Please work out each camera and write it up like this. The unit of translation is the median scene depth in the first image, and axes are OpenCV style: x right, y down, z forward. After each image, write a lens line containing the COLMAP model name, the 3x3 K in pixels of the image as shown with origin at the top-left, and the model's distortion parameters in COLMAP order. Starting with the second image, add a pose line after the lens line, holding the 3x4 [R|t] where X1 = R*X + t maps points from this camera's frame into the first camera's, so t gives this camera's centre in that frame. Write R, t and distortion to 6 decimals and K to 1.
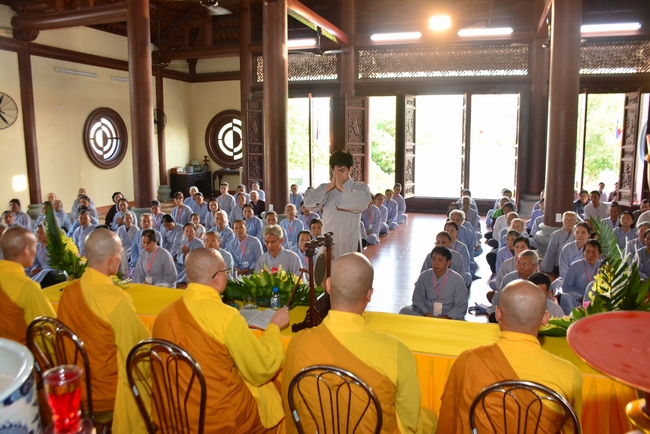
lens RADIAL K [[512.5, 0, 325.0], [0, 512.5, 217.0], [0, 0, 1]] dist [-0.145192, 0.105436]
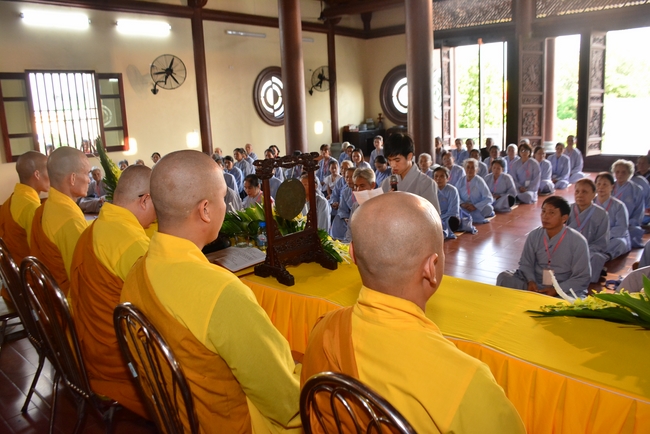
lens RADIAL K [[508.5, 0, 325.0], [0, 508.5, 217.0], [0, 0, 1]] dist [-0.149994, 0.097094]
pose [[0.918743, 0.045690, -0.392204, 0.077989], [-0.019399, 0.997306, 0.070739, 0.016551], [0.394380, -0.057383, 0.917154, 0.069065]]
